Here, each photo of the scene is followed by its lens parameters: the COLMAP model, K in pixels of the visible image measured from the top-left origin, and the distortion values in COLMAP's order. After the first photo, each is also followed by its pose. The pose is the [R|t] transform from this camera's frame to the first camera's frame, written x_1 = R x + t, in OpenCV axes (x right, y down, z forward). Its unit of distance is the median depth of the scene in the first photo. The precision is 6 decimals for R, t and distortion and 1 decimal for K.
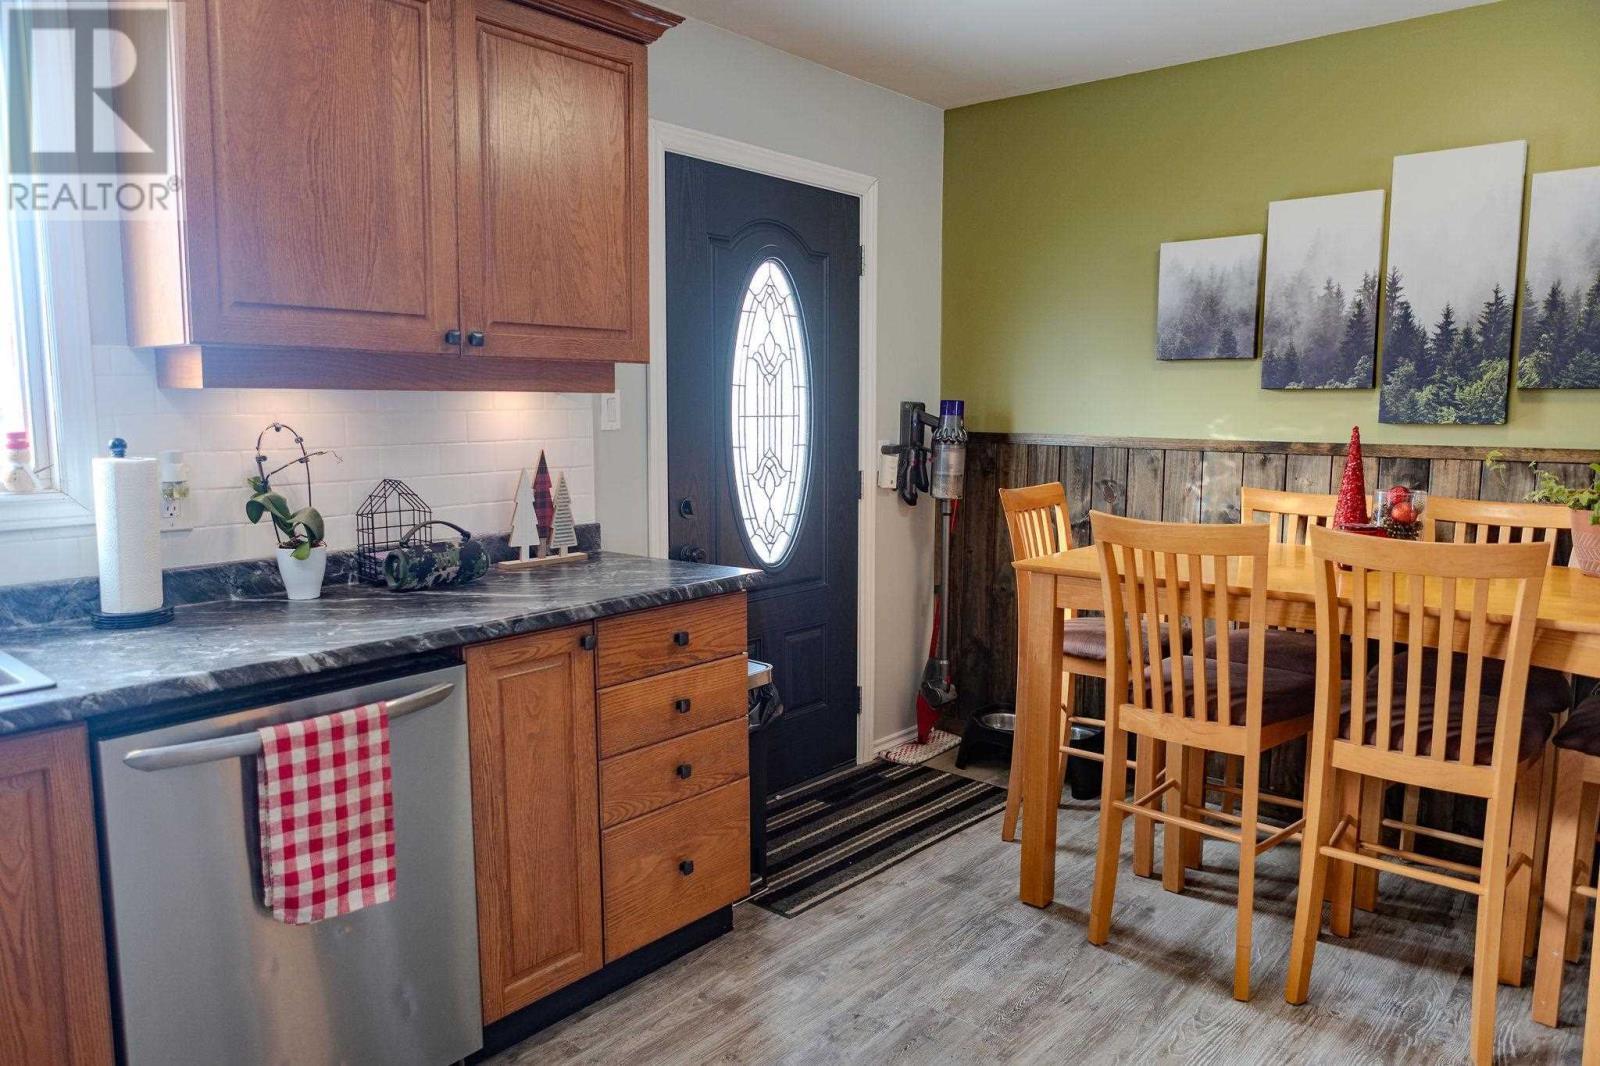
lens RADIAL K [[1104.5, 0, 790.0], [0, 1104.5, 541.4], [0, 0, 1]] dist [-0.022945, 0.029857]
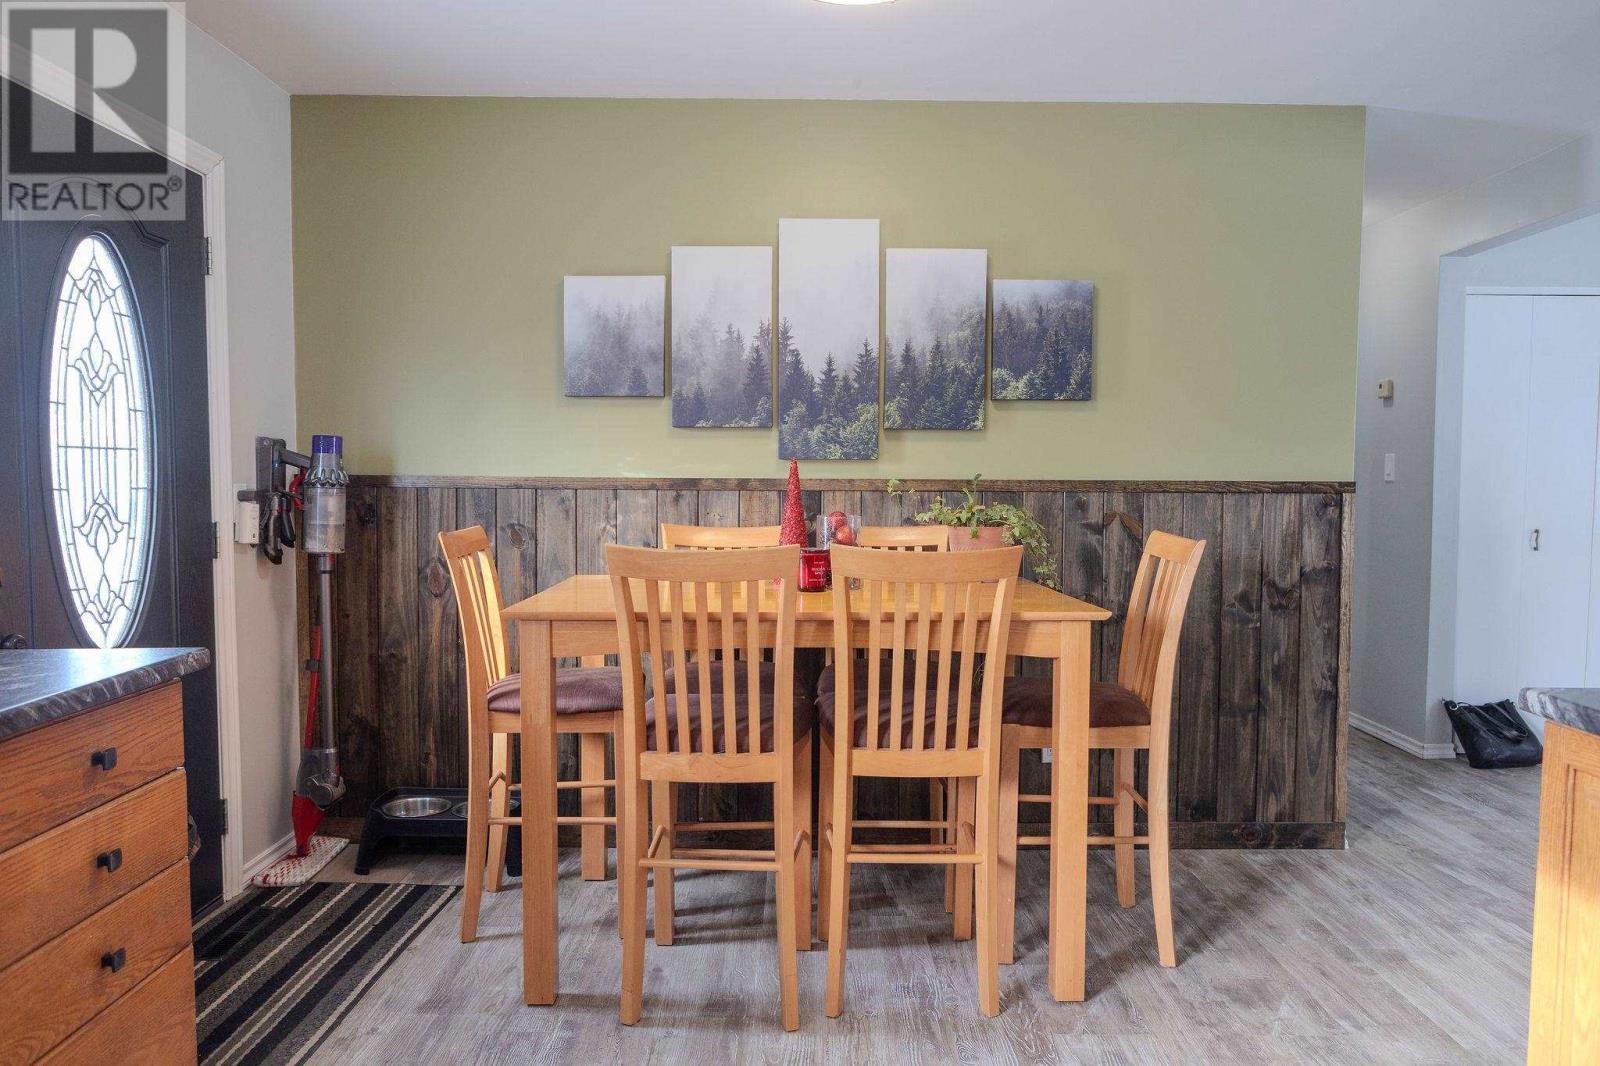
lens RADIAL K [[1104.5, 0, 790.0], [0, 1104.5, 541.4], [0, 0, 1]] dist [-0.022945, 0.029857]
pose [[0.750759, -0.038771, 0.659437, -0.165875], [0.080327, 0.996226, -0.032878, 0.009340], [-0.655674, 0.077654, 0.751040, 0.167043]]
